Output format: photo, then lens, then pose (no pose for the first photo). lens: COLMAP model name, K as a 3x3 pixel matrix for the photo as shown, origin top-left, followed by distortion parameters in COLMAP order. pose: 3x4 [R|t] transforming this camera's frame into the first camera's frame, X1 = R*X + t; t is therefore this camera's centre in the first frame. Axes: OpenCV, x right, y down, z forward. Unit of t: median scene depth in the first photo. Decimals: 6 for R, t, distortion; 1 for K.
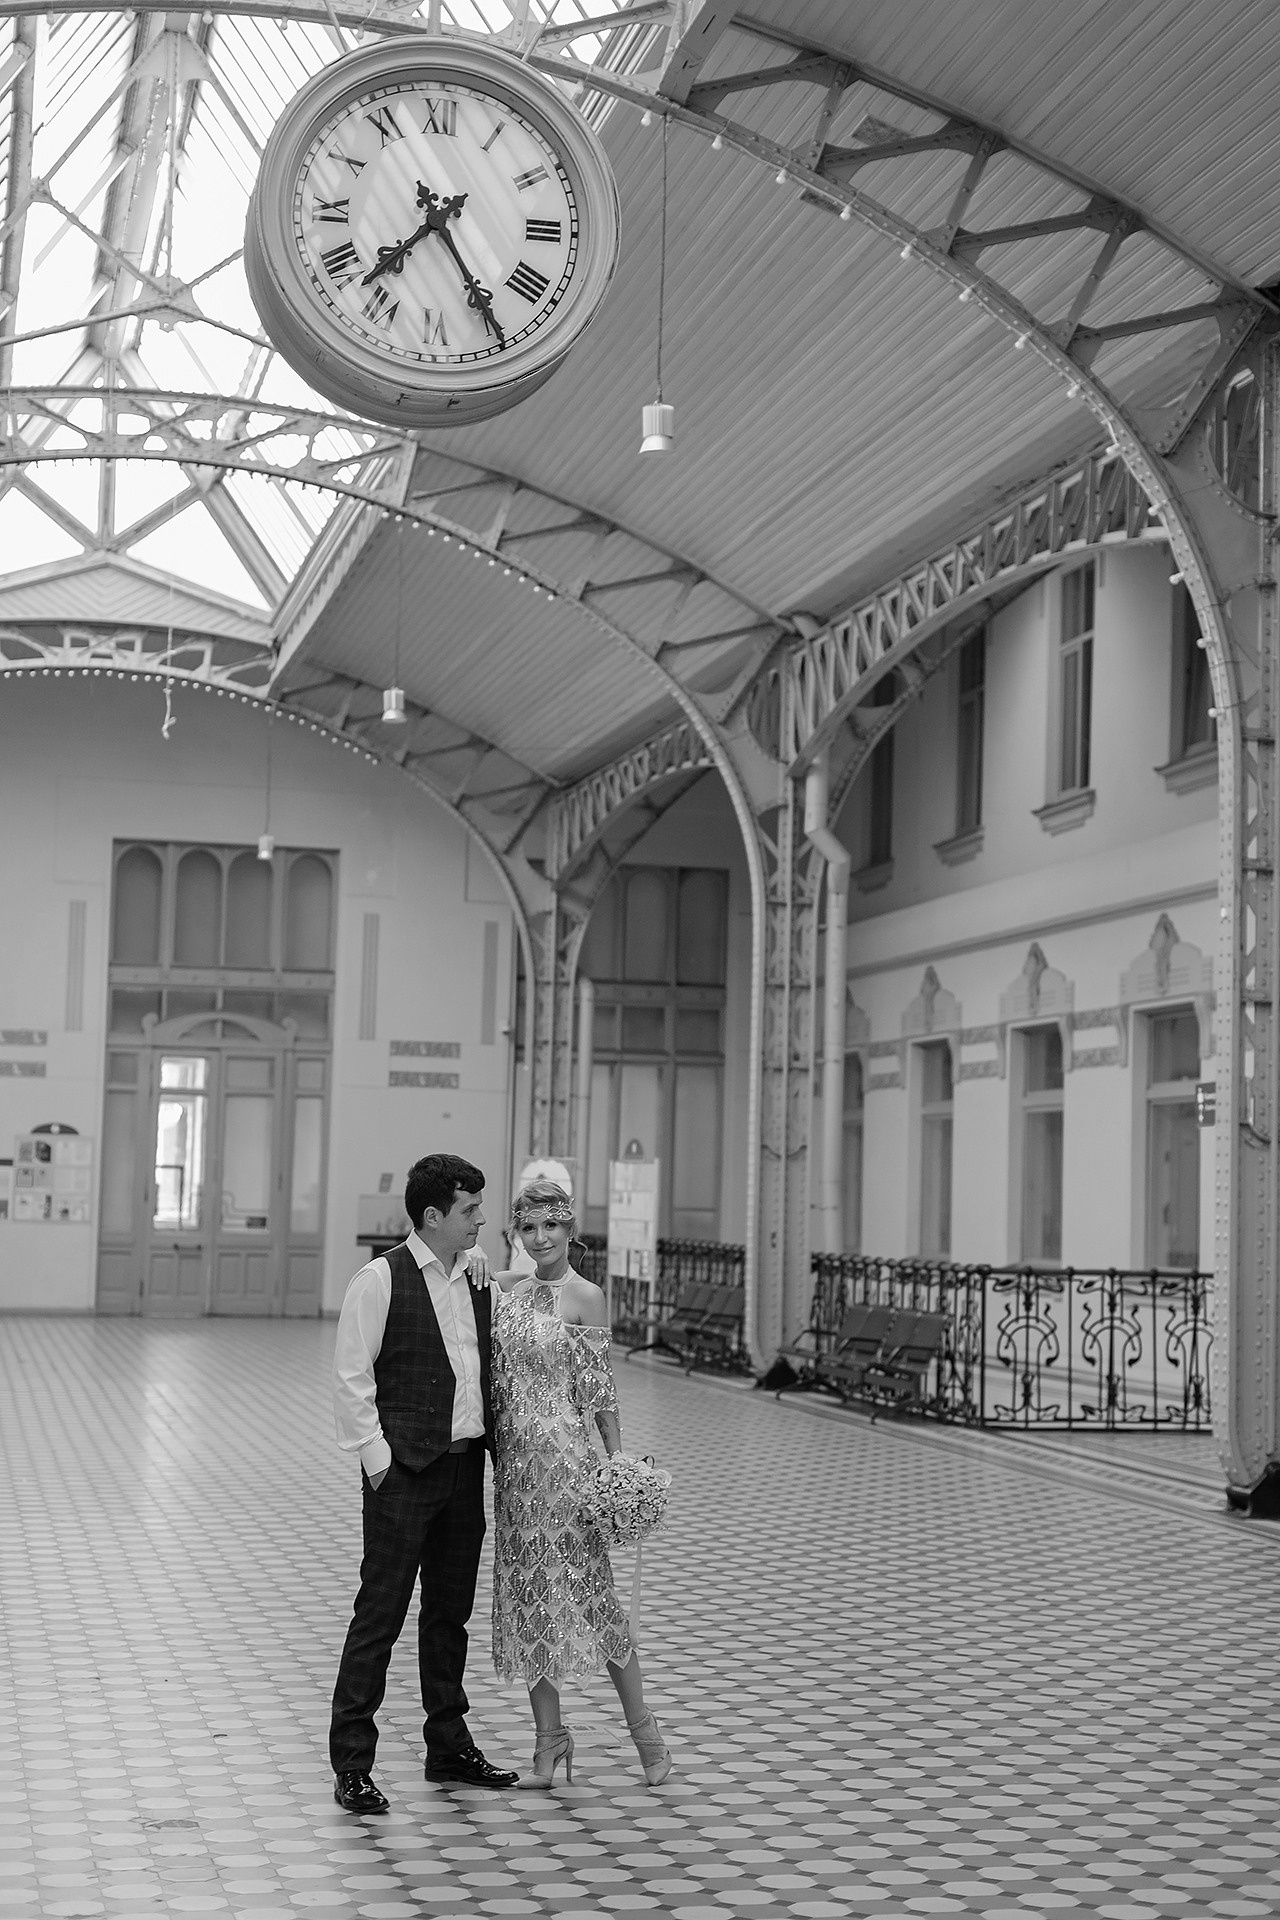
lens RADIAL K [[2787.1, 0, 478.2], [0, 2787.1, 993.0], [0, 0, 1]] dist [0.046382, -0.133689]
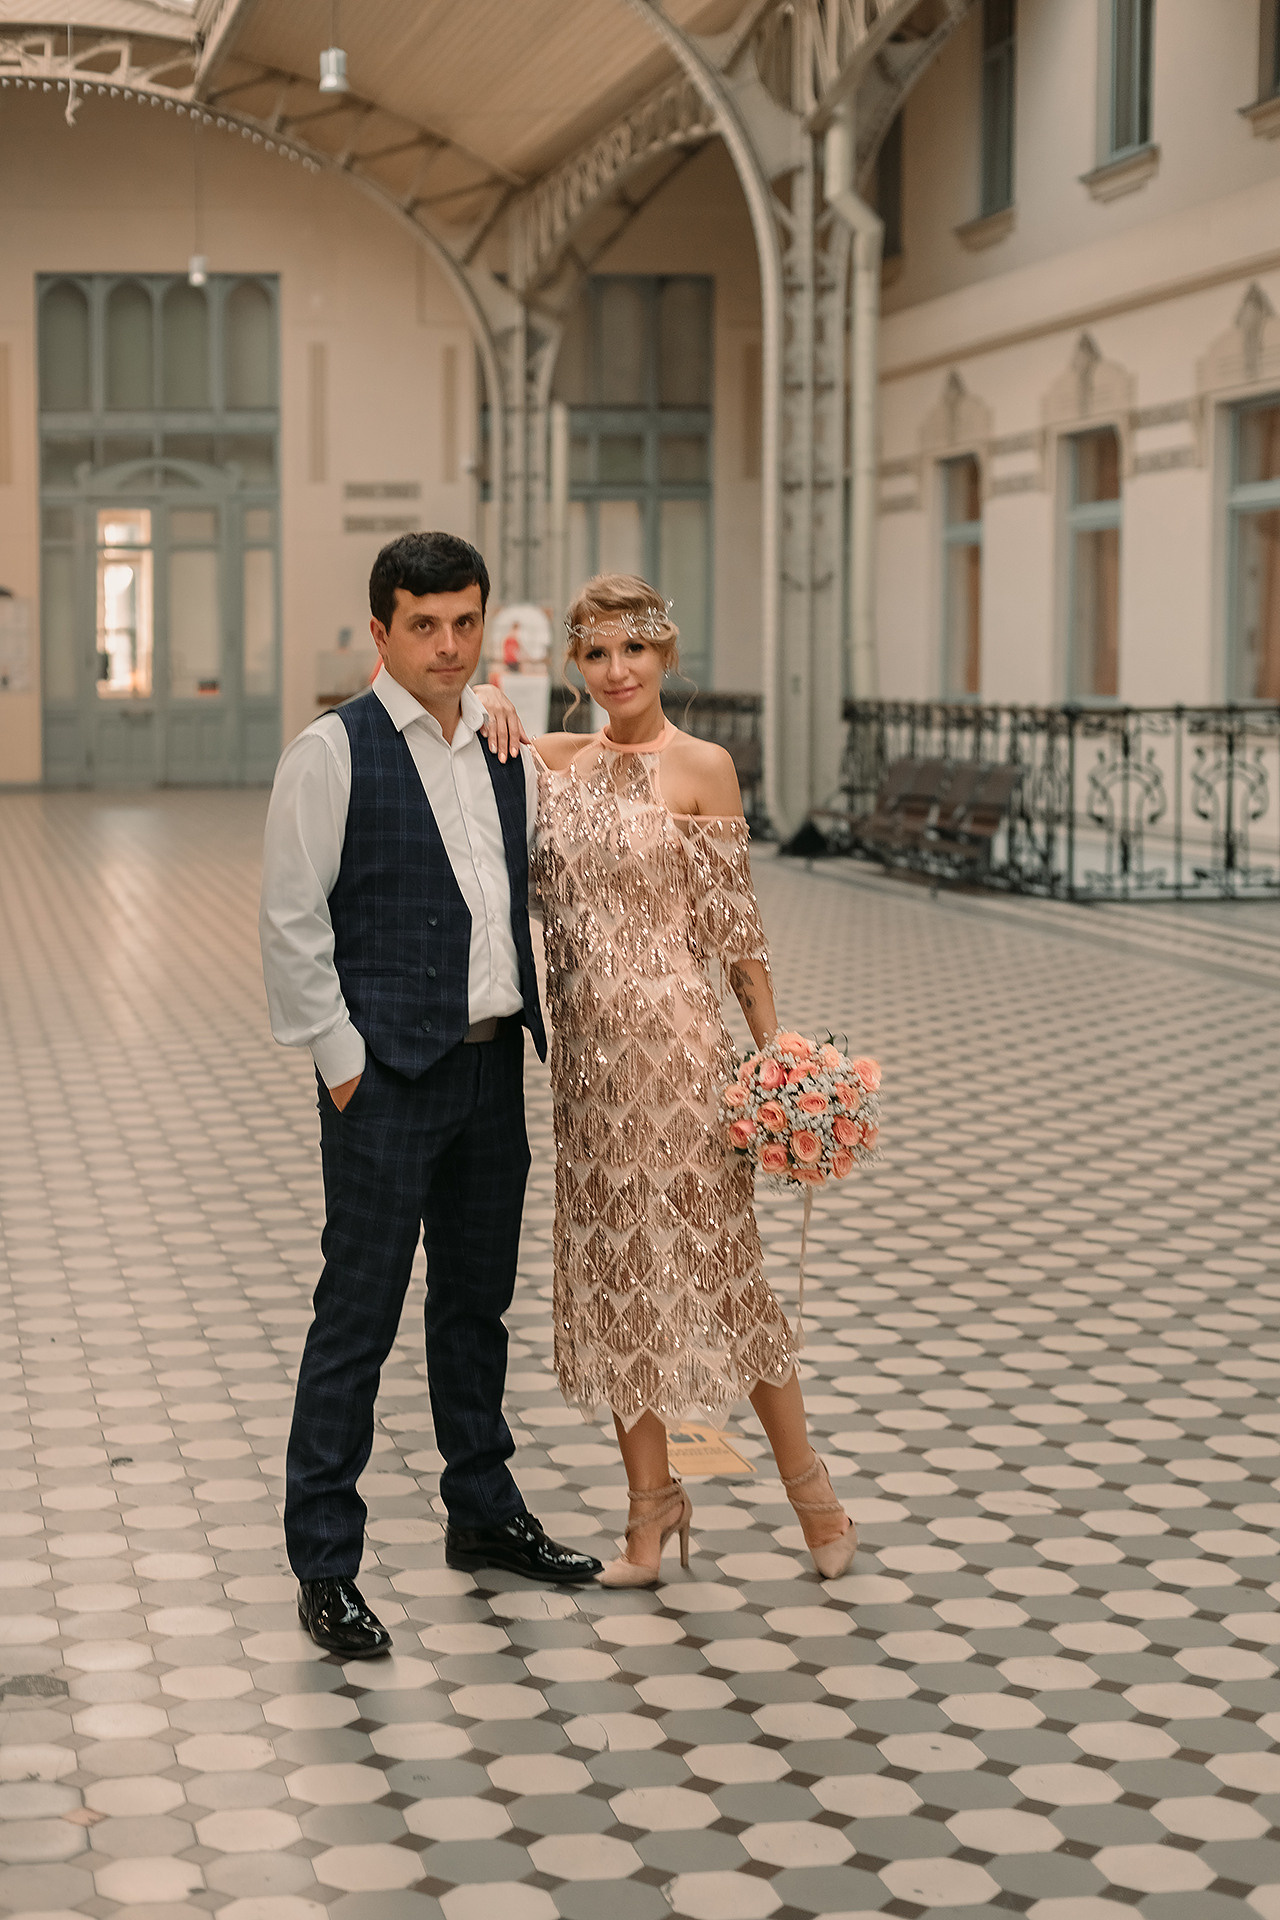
lens RADIAL K [[2787.1, 0, 478.2], [0, 2787.1, 993.0], [0, 0, 1]] dist [0.046382, -0.133689]
pose [[0.999476, -0.030558, 0.010666, -0.003927], [0.027938, 0.980924, 0.192372, 0.011042], [-0.016341, -0.191974, 0.981264, 0.112533]]
